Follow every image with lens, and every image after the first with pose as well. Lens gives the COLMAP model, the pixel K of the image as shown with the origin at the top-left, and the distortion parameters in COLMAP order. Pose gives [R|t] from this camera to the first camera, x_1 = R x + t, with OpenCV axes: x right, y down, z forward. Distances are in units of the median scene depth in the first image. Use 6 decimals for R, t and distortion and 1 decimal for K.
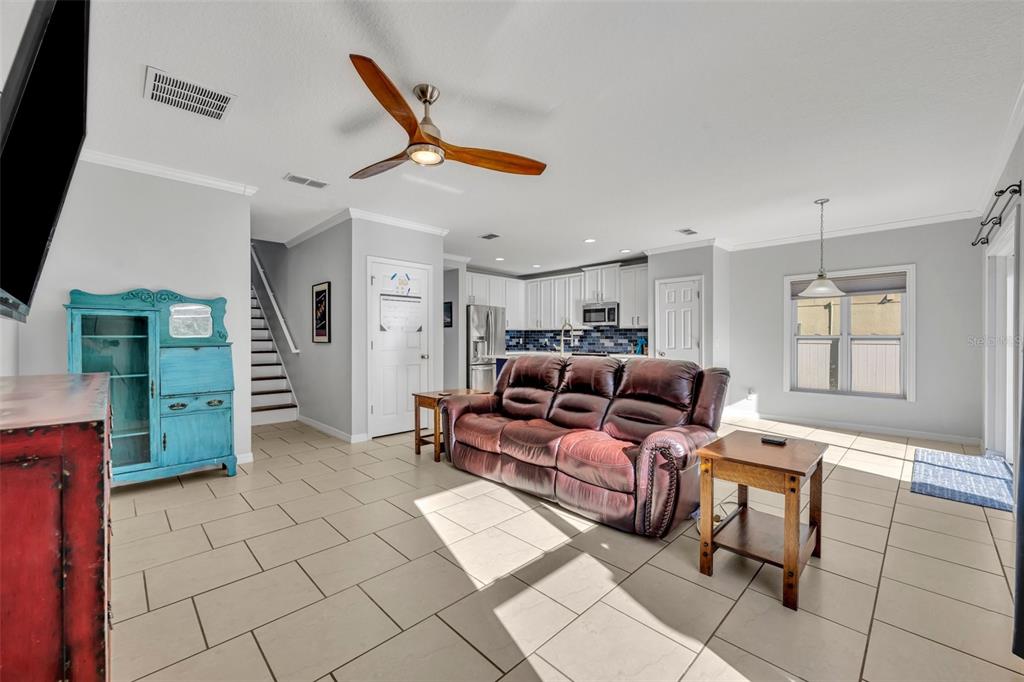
lens RADIAL K [[413.1, 0, 513.3], [0, 413.1, 339.1], [0, 0, 1]] dist [0.001357, 0.000007]
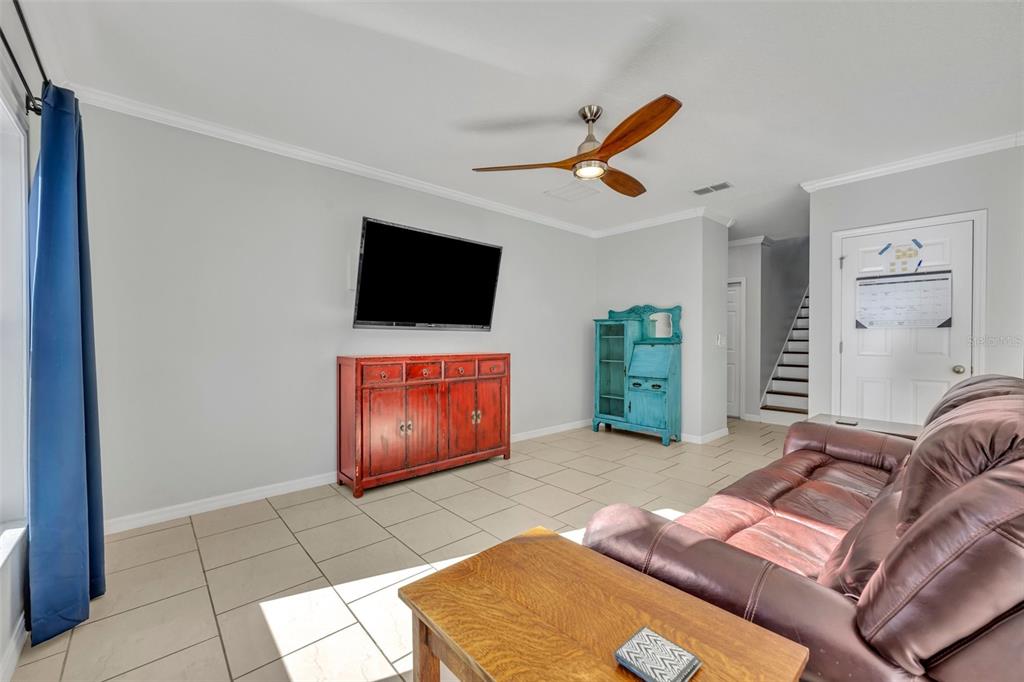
lens RADIAL K [[413.1, 0, 512.7], [0, 413.1, 340.8], [0, 0, 1]] dist [0.001357, 0.000007]
pose [[-0.051301, 0.005048, -0.998670, 0.616254], [-0.004704, 0.999975, 0.005296, 0.002064], [0.998672, 0.004970, -0.051276, 0.589023]]
